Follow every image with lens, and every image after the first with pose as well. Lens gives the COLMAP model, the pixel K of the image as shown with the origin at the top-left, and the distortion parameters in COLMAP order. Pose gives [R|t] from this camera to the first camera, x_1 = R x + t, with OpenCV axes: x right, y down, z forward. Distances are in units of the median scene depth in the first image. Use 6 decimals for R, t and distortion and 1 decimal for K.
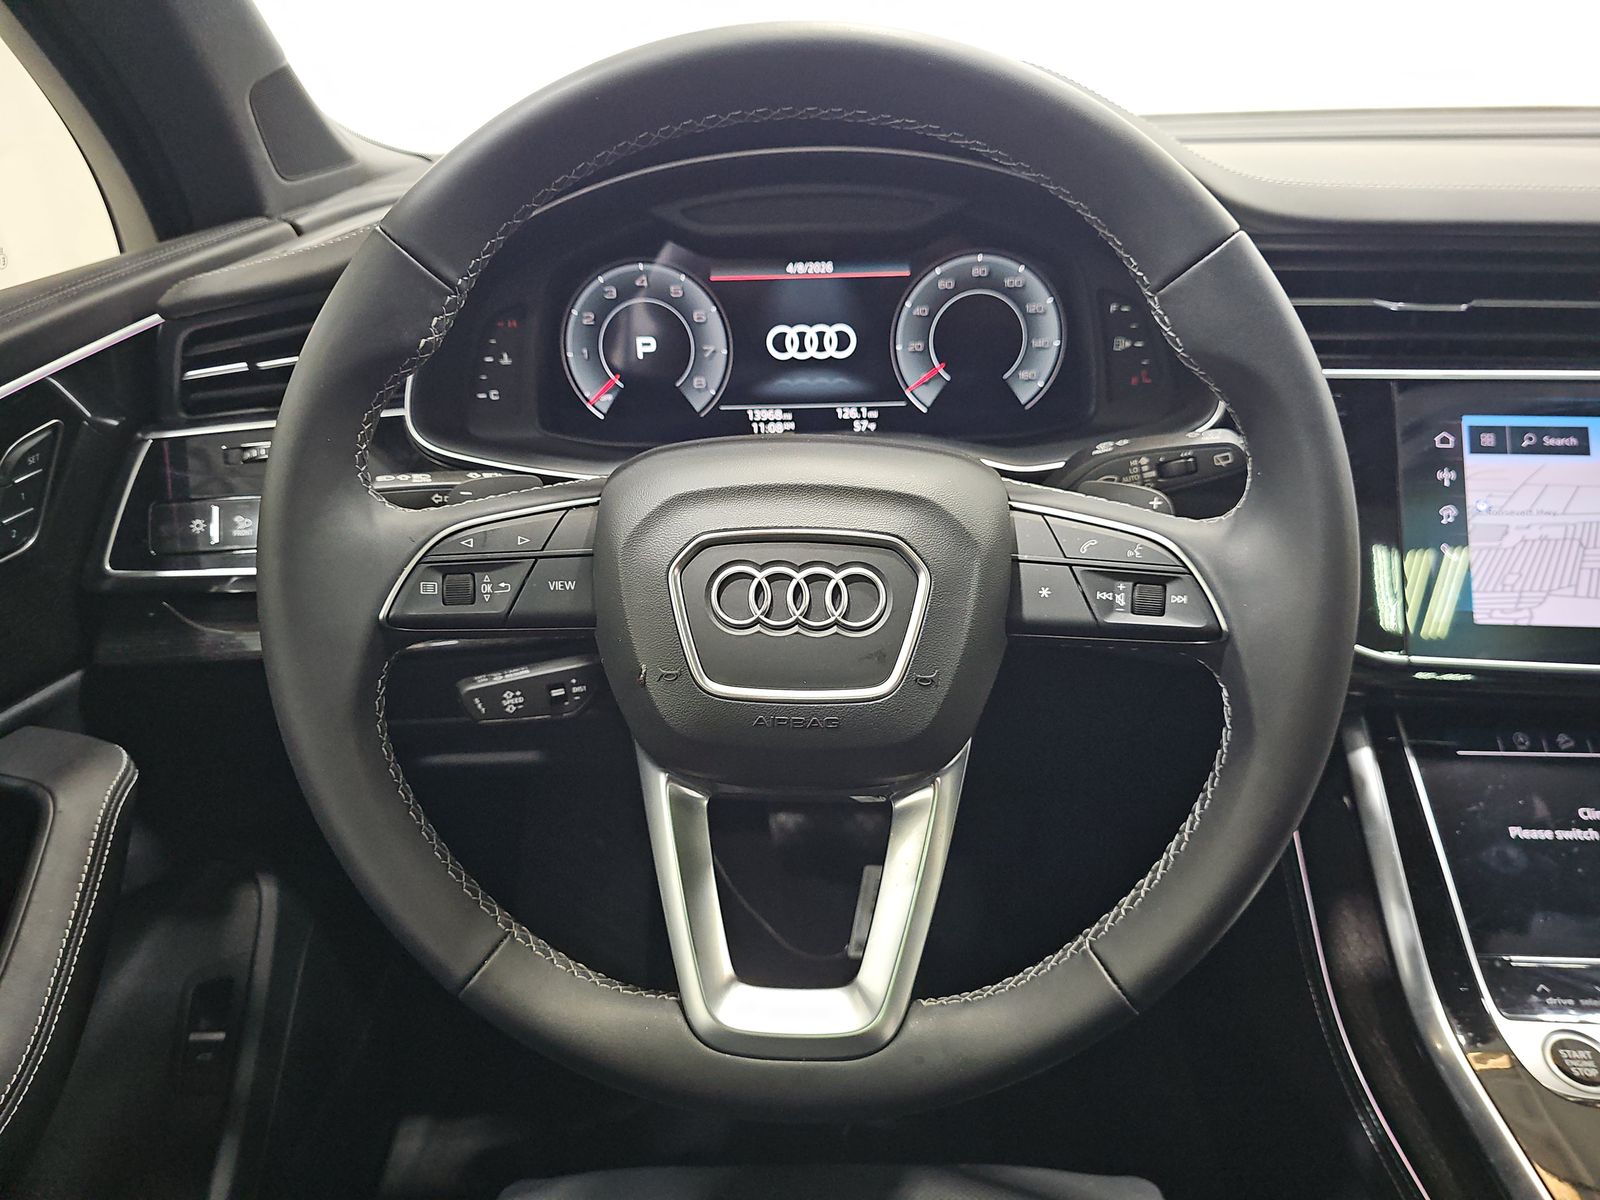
lens RADIAL K [[1075.7, 0, 798.8], [0, 1075.7, 605.6], [0, 0, 1]] dist [0.006833, -0.018028]
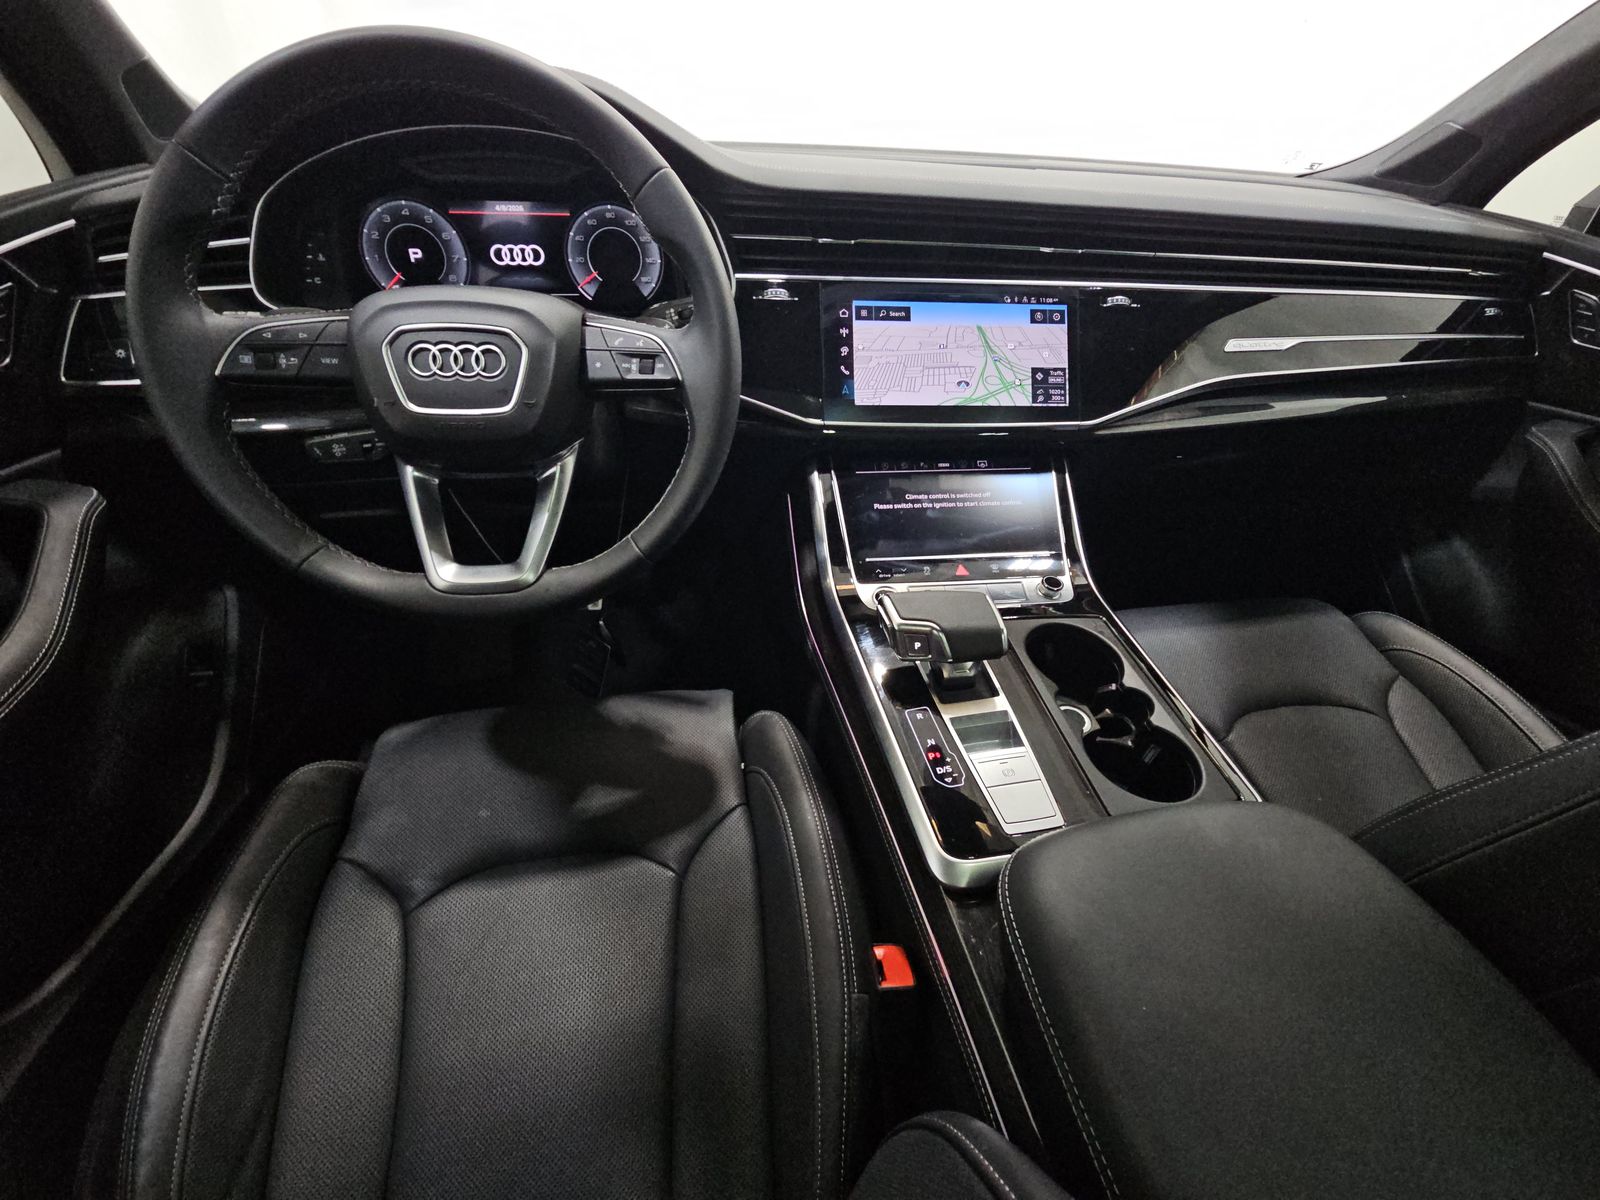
lens RADIAL K [[644.2, 0, 801.8], [0, 644.2, 608.5], [0, 0, 1]] dist [-0.004150, -0.001833]
pose [[0.976344, -0.071196, 0.204166, 0.239051], [0.034768, 0.983642, 0.176750, 0.175525], [-0.213411, -0.165470, 0.962848, -0.236242]]
